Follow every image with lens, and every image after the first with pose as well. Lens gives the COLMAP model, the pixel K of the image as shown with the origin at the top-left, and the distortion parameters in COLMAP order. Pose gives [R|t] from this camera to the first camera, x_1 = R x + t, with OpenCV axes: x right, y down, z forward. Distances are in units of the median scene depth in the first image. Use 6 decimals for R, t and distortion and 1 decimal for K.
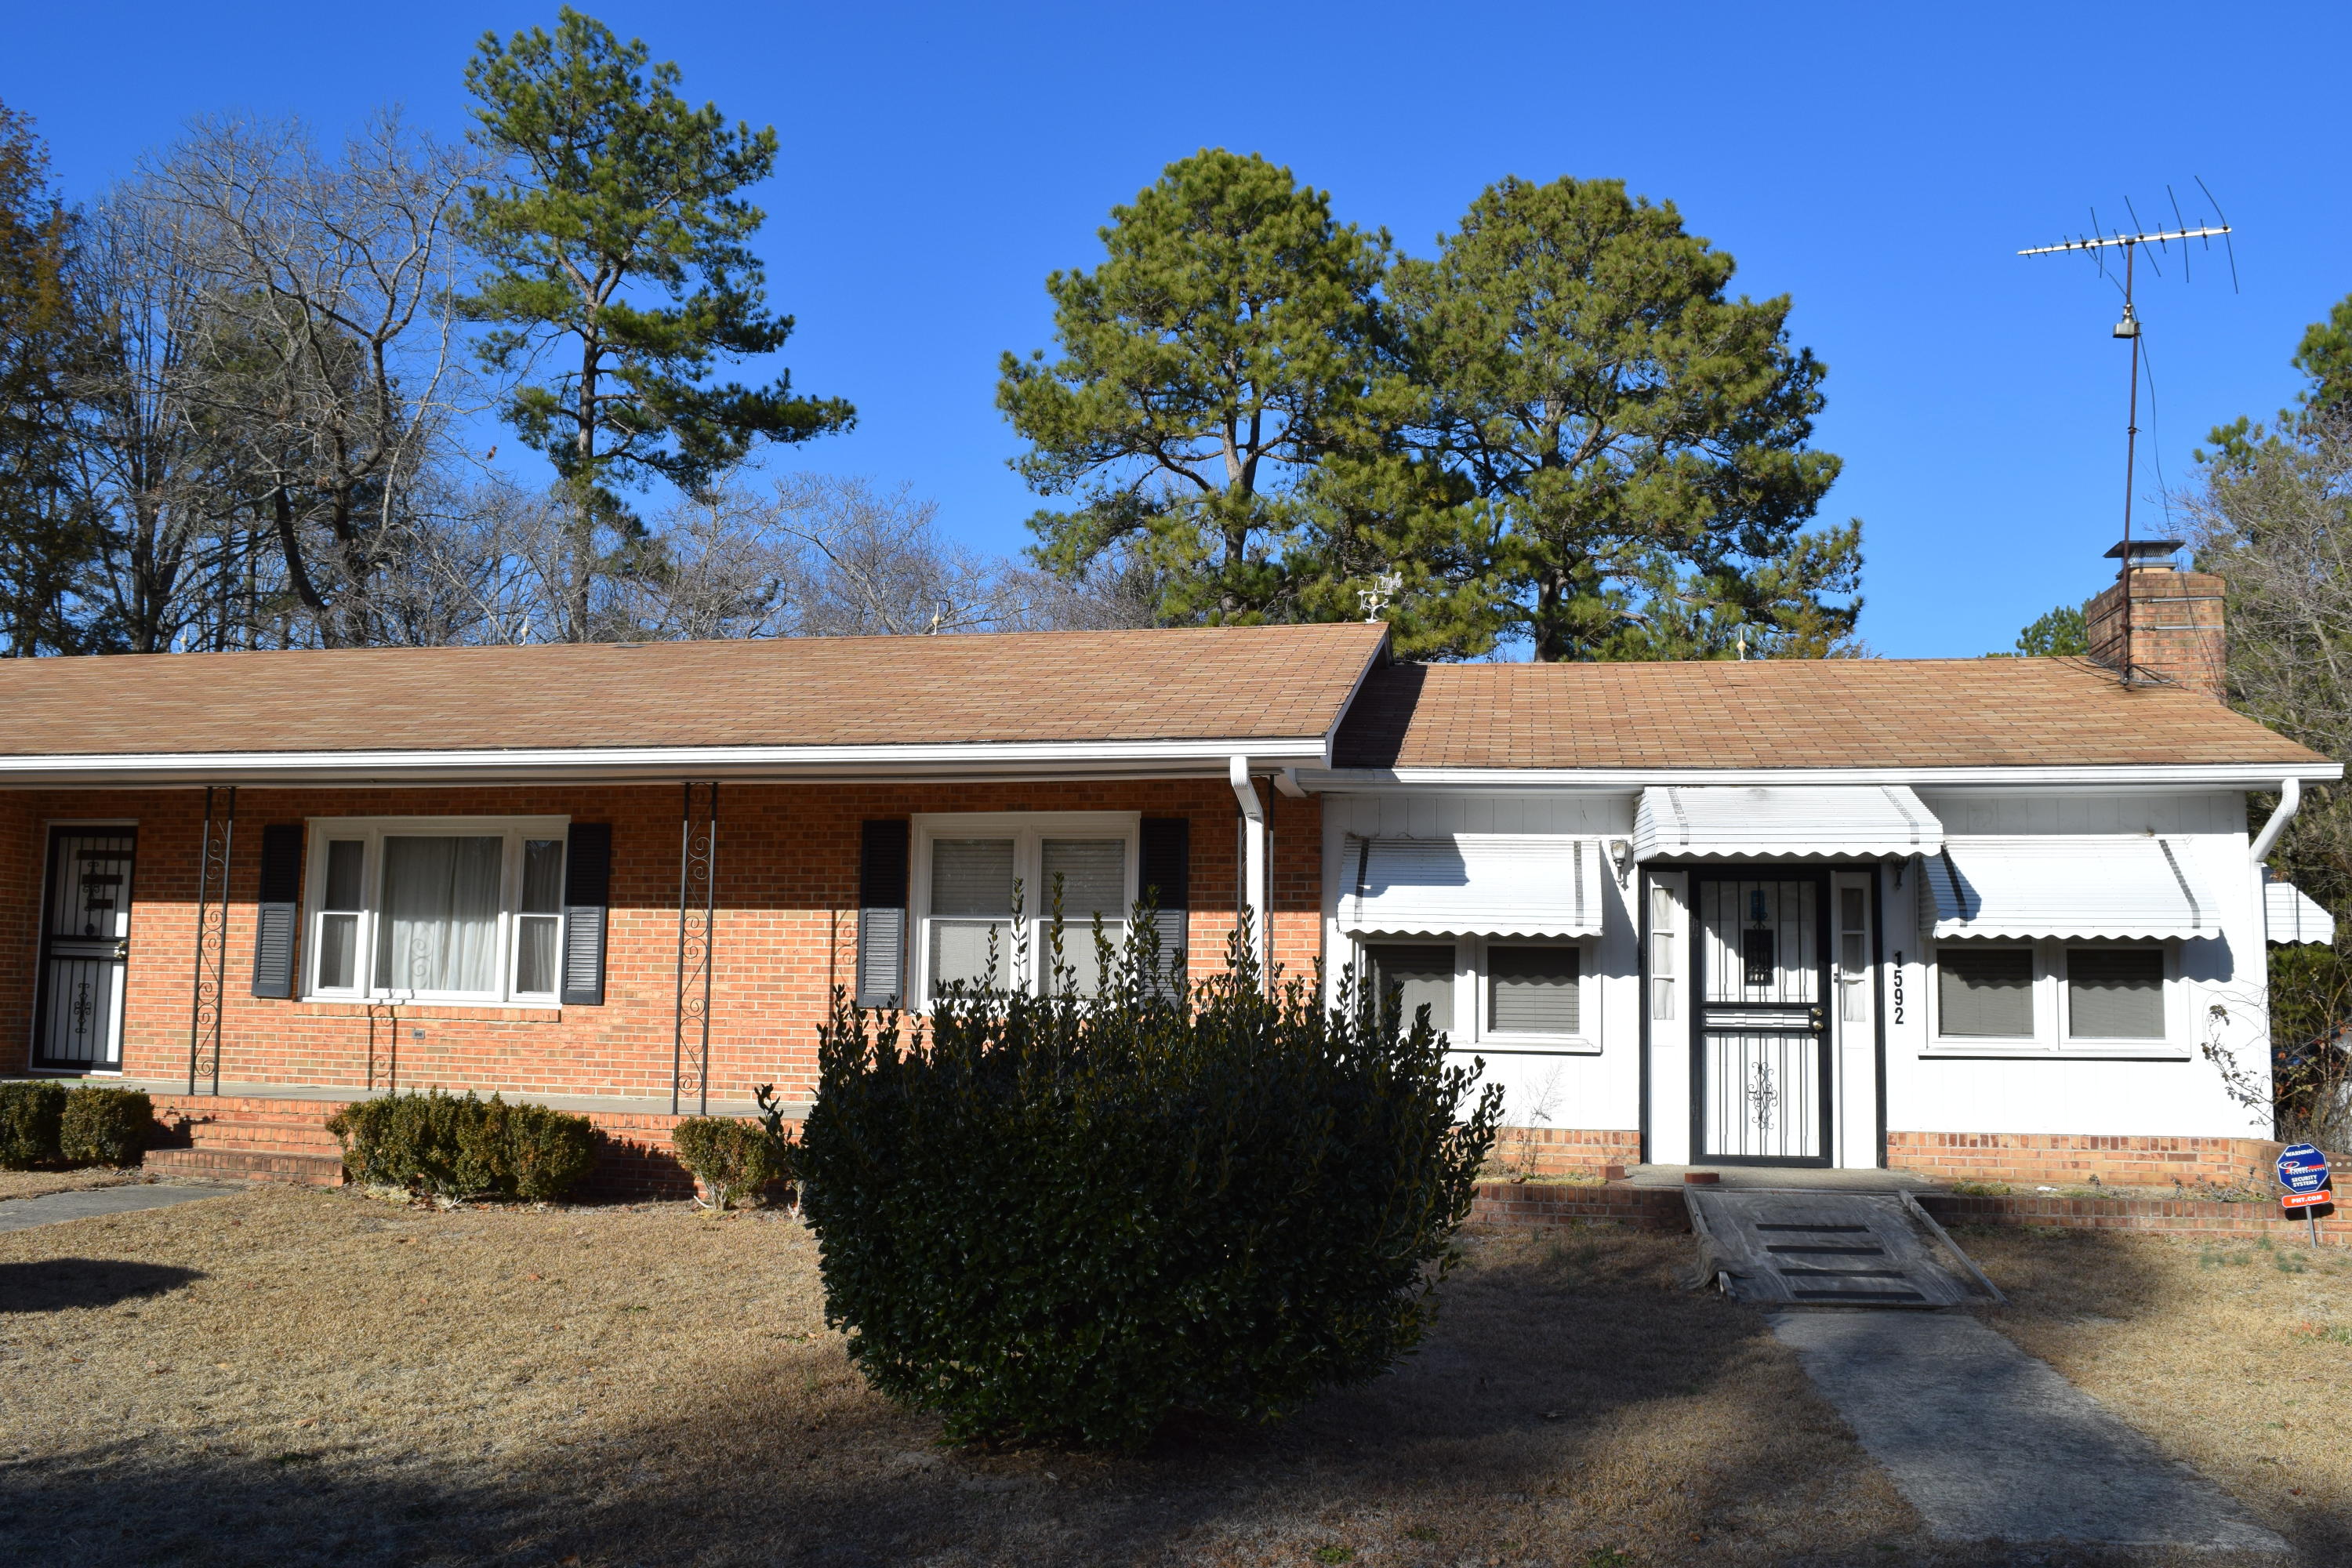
lens RADIAL K [[1849.0, 0, 1176.0], [0, 1849.0, 784.0], [0, 0, 1]] dist [-0.097138, 0.032989]
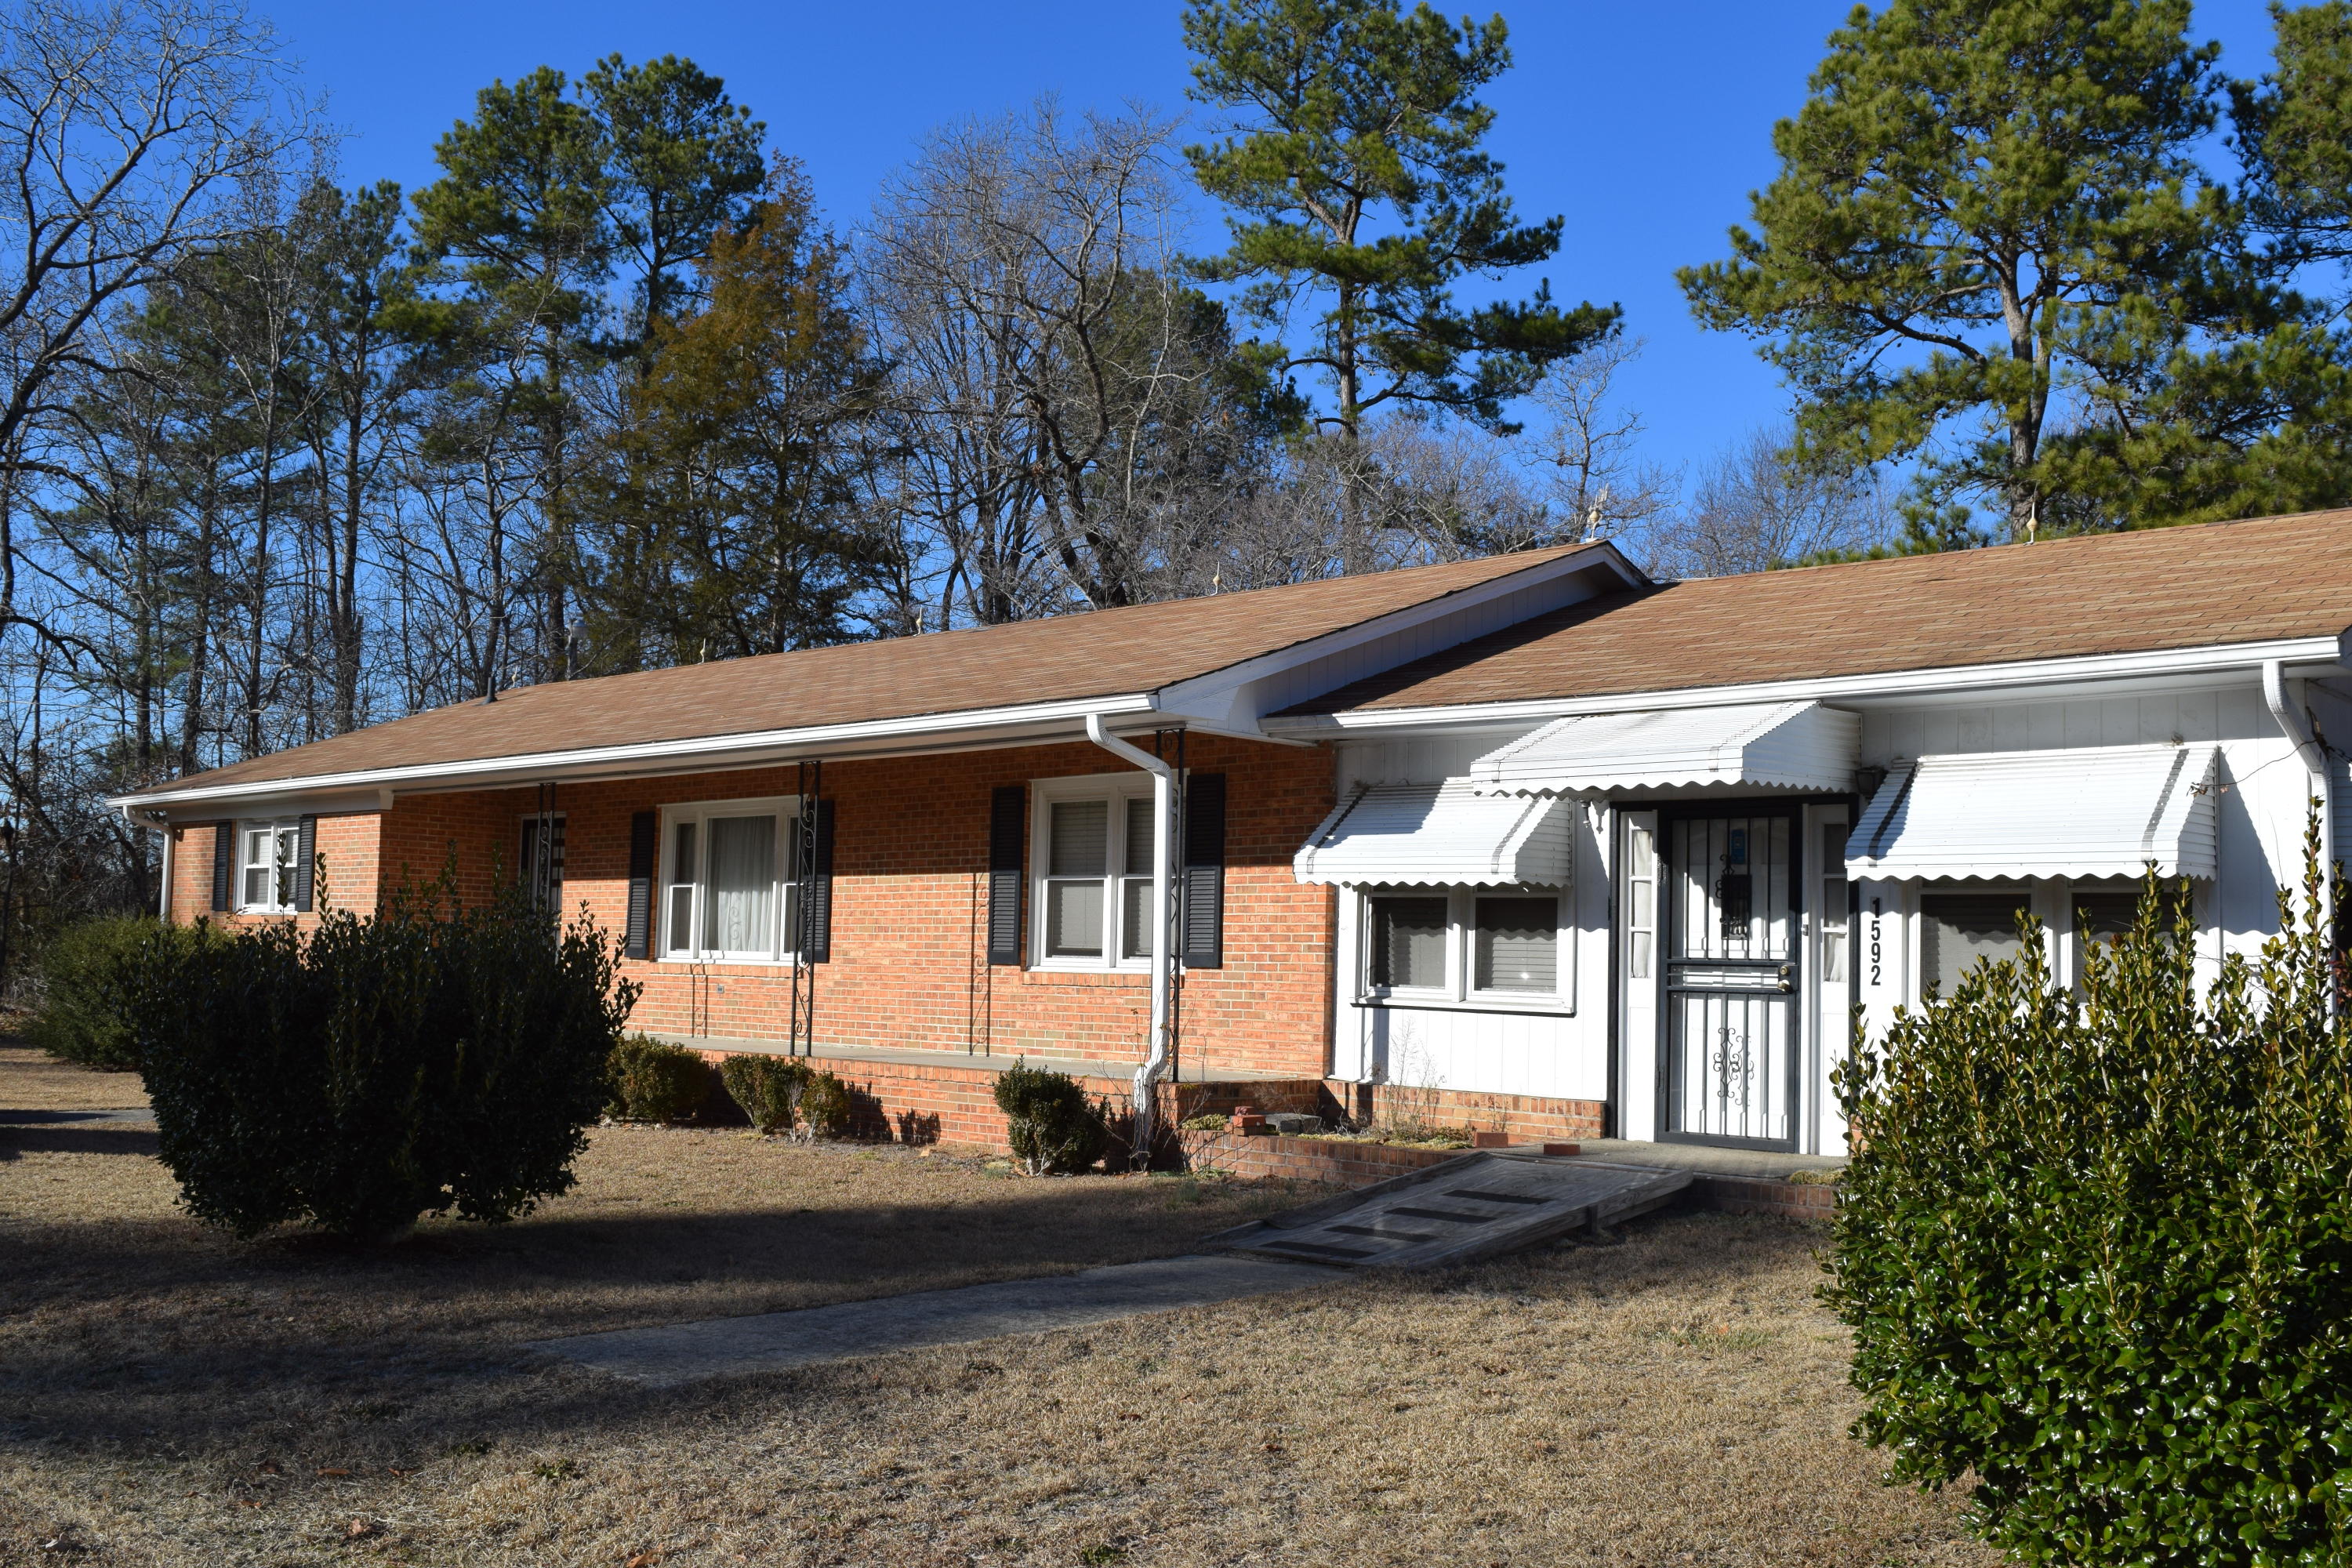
lens RADIAL K [[2171.8, 0, 1175.5], [0, 2171.8, 815.2], [0, 0, 1]] dist [-0.084231, 0.010923]
pose [[0.842459, -0.033856, -0.537696, 0.584358], [0.052961, 0.998394, 0.020115, 0.015571], [0.536151, -0.045423, 0.842899, 0.002819]]
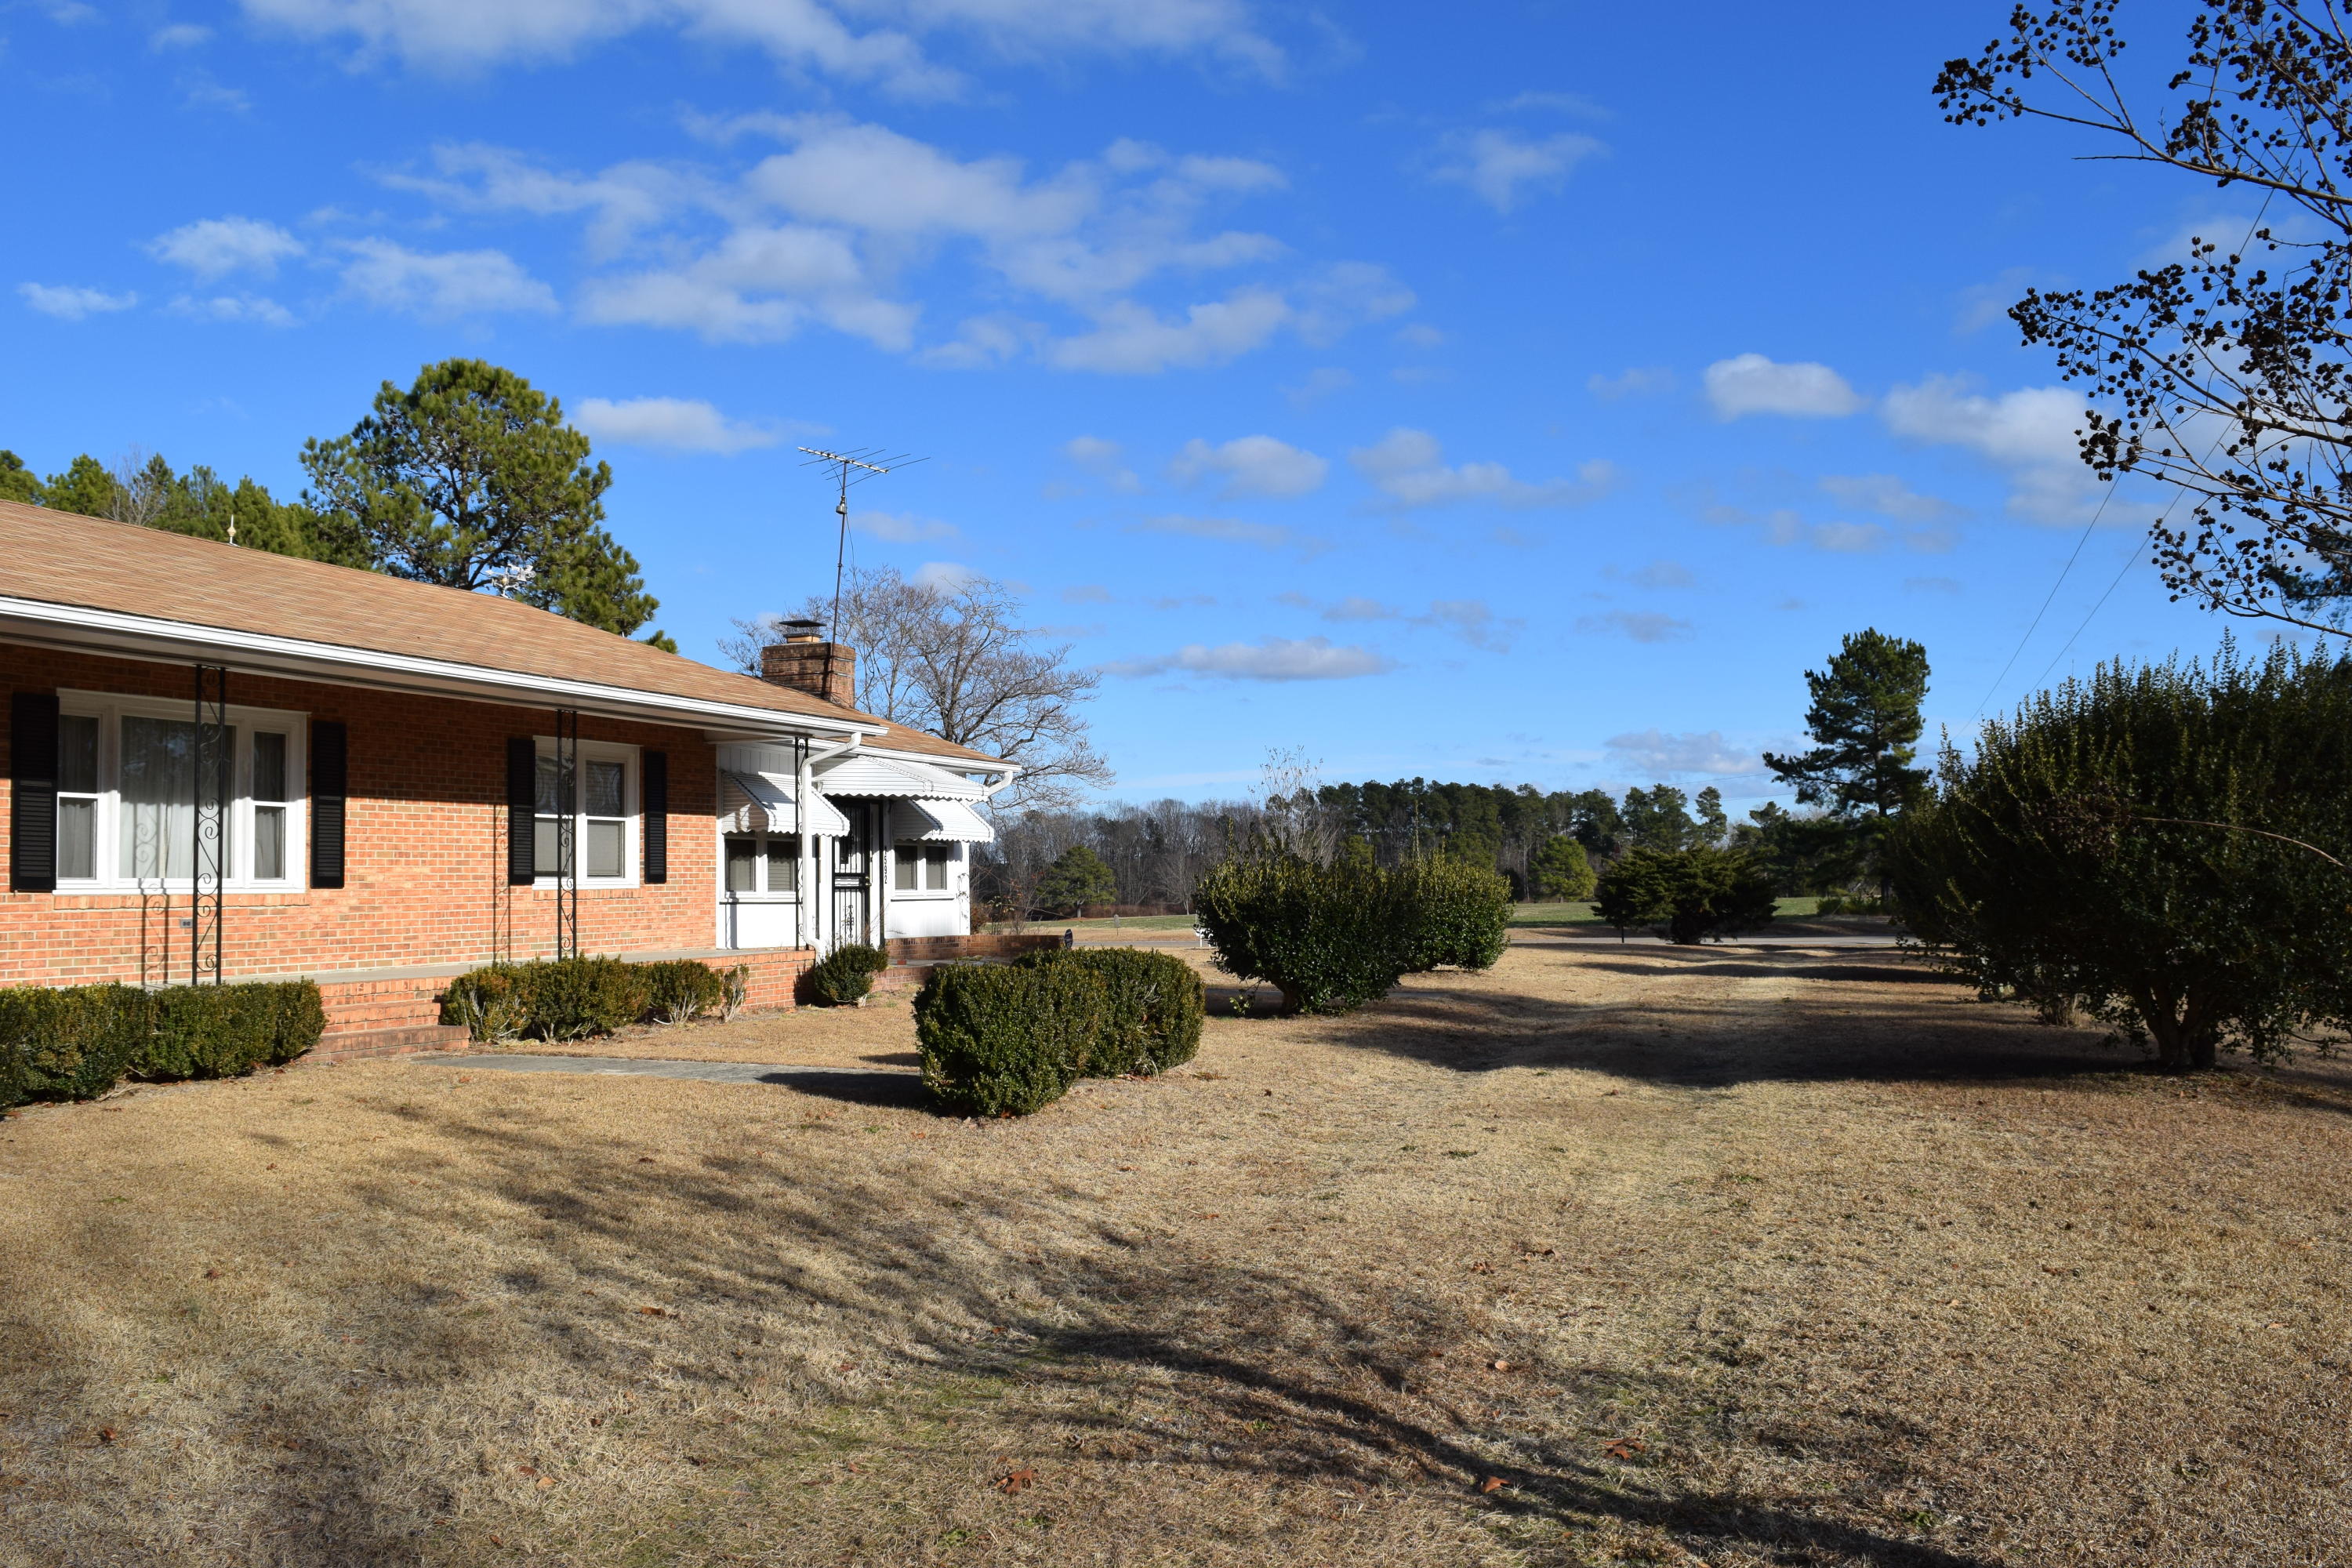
lens RADIAL K [[1849.0, 0, 1176.0], [0, 1849.0, 784.0], [0, 0, 1]] dist [-0.097138, 0.032989]
pose [[0.152402, 0.036100, 0.987659, -1.333348], [-0.101989, 0.994572, -0.020615, 0.030086], [-0.983042, -0.097588, 0.155256, 0.346428]]
